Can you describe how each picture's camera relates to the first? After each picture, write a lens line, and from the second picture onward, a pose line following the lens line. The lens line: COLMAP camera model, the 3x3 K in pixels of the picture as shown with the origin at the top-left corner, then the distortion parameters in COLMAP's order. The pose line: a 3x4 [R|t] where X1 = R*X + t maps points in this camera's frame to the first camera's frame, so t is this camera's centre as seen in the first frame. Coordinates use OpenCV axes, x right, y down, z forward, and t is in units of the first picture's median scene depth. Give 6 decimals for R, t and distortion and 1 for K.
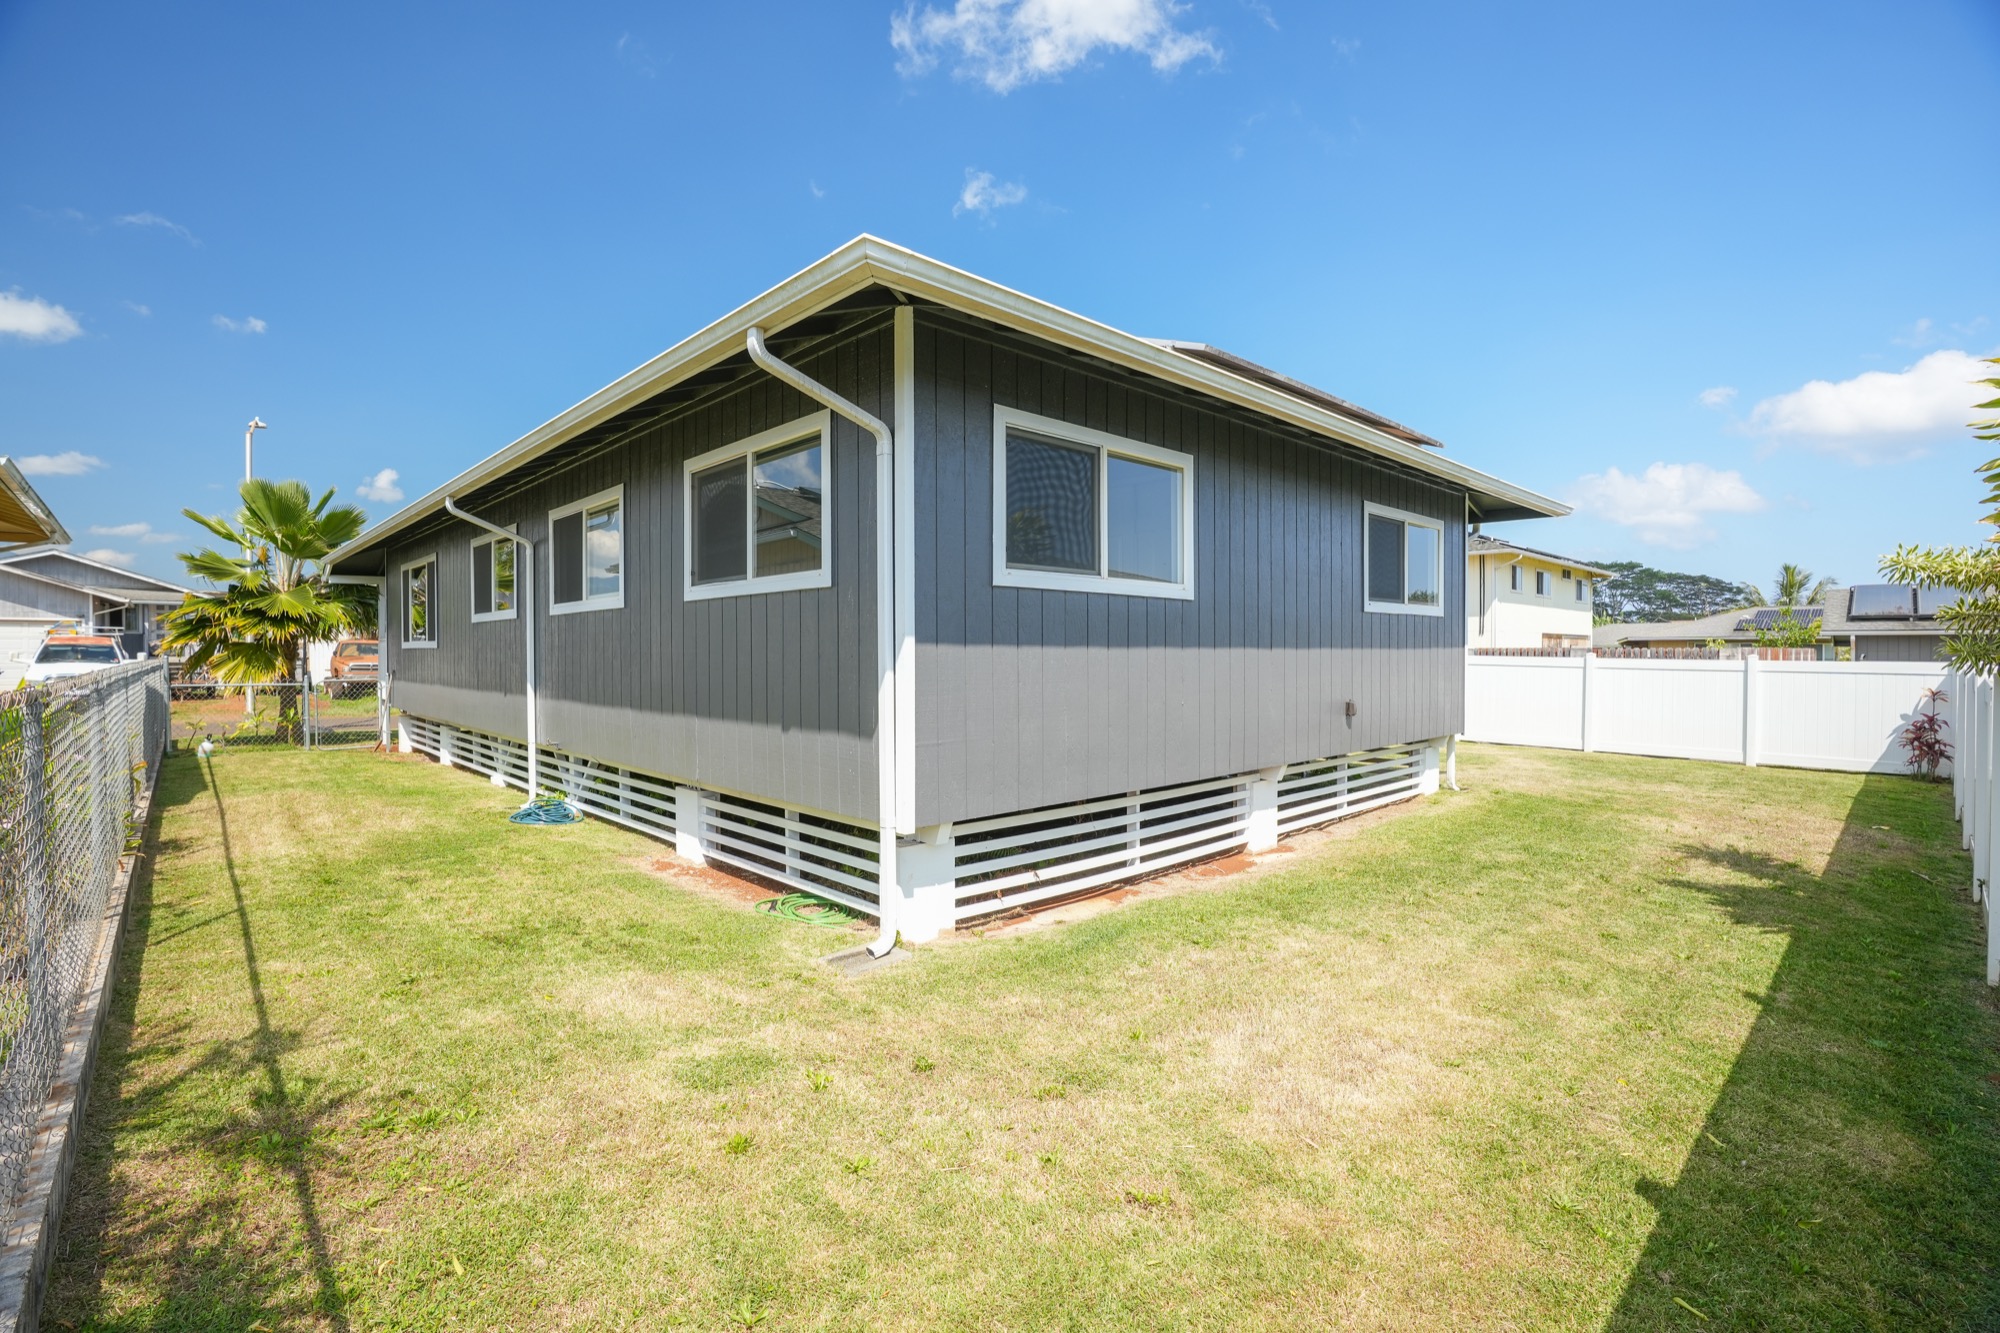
lens RADIAL K [[910.1, 0, 1002.2], [0, 910.1, 661.2], [0, 0, 1]] dist [0.000235, 0.001562]
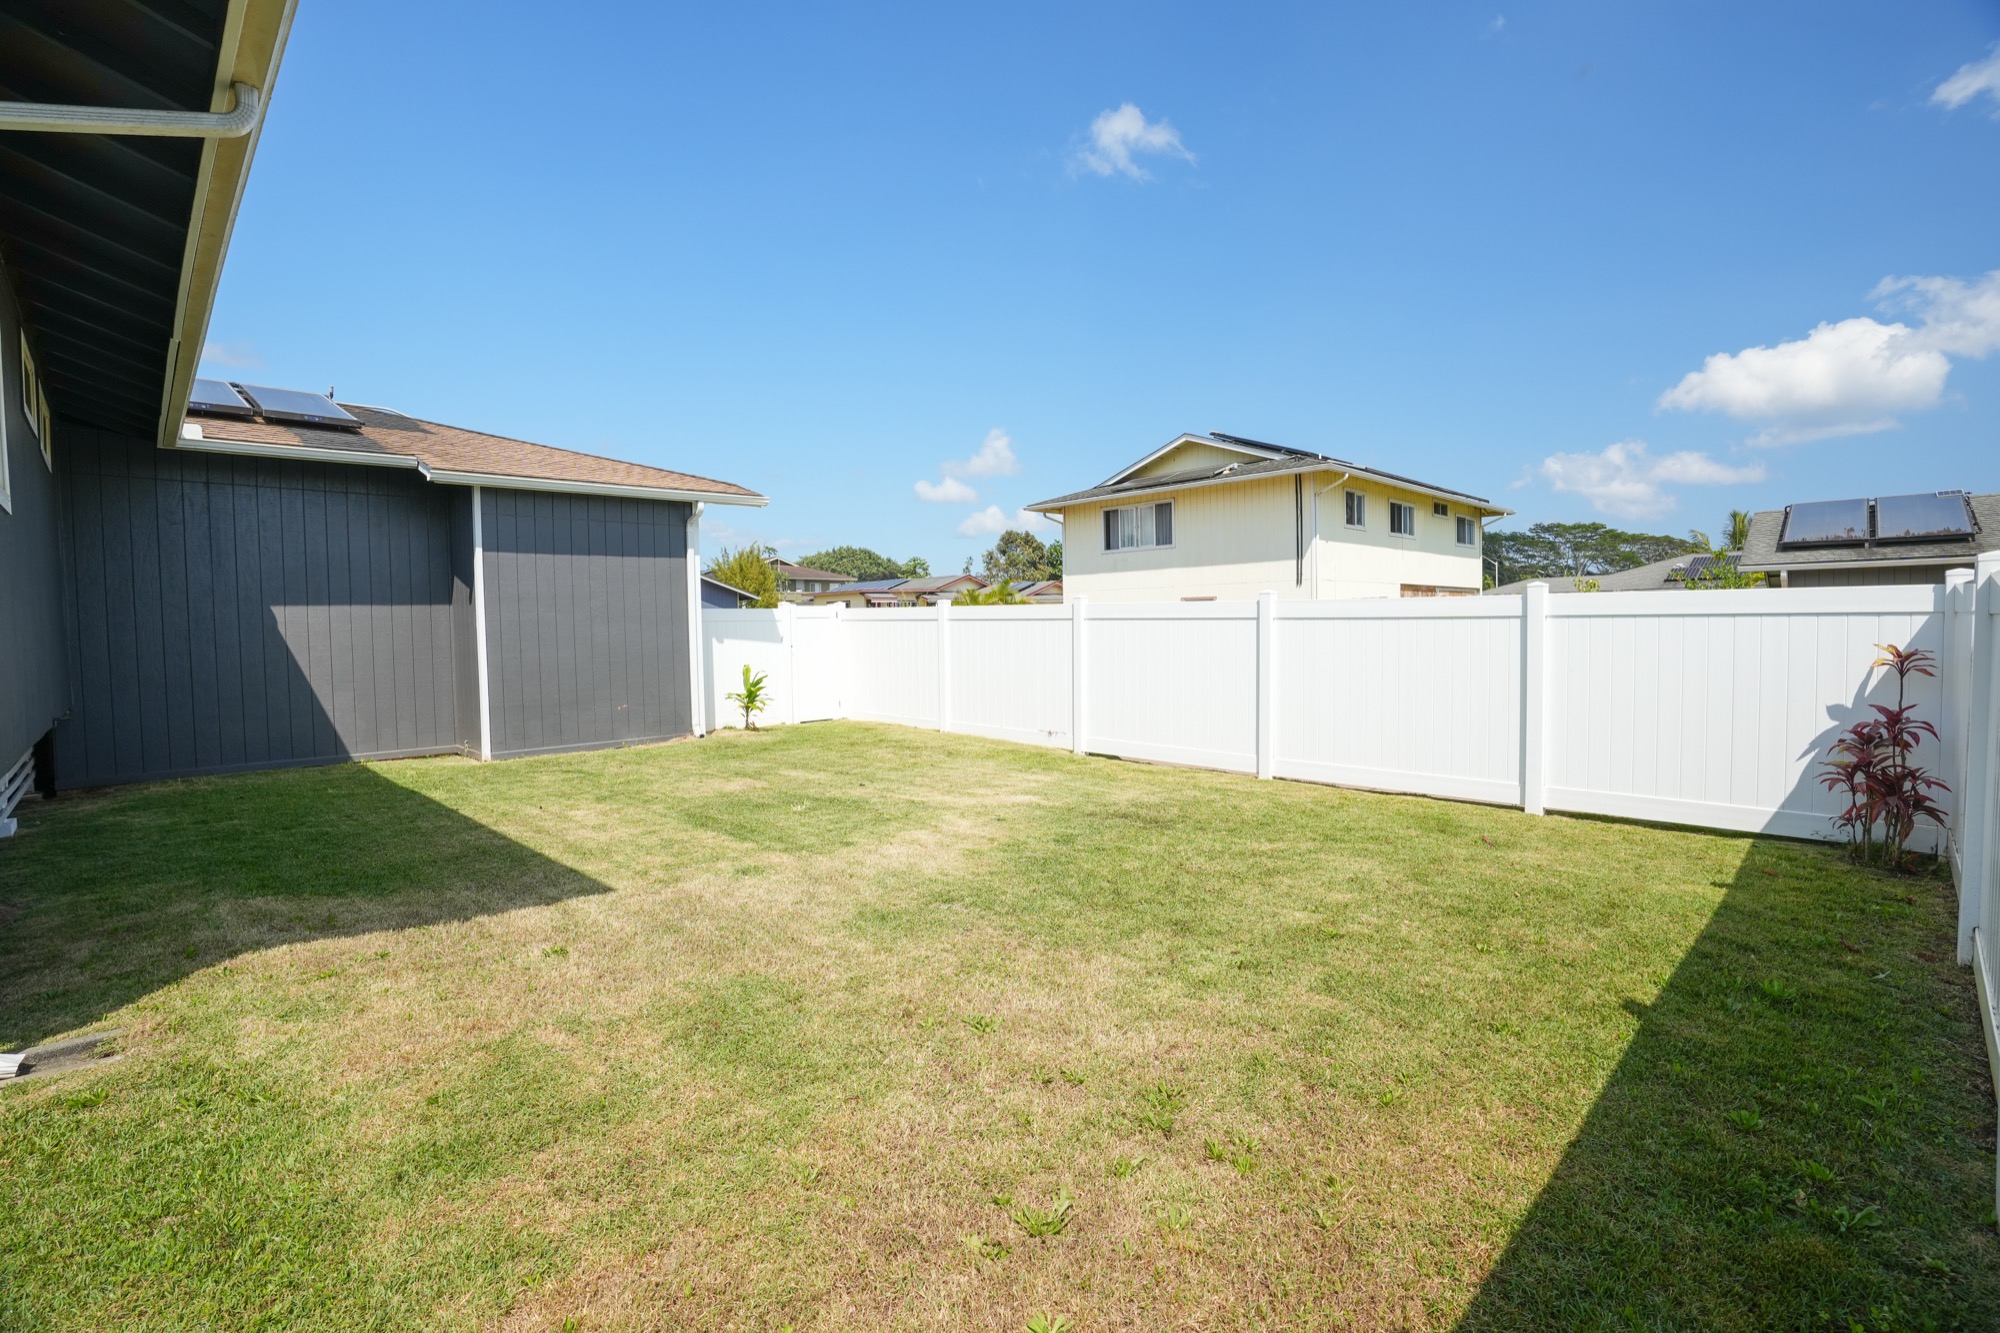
lens RADIAL K [[910.1, 0, 1003.7], [0, 910.1, 654.5], [0, 0, 1]] dist [0.000235, 0.001562]
pose [[0.999647, -0.017546, 0.019941, 0.336647], [0.017139, 0.999645, 0.020392, 0.010702], [-0.020292, -0.020044, 0.999593, 0.330221]]
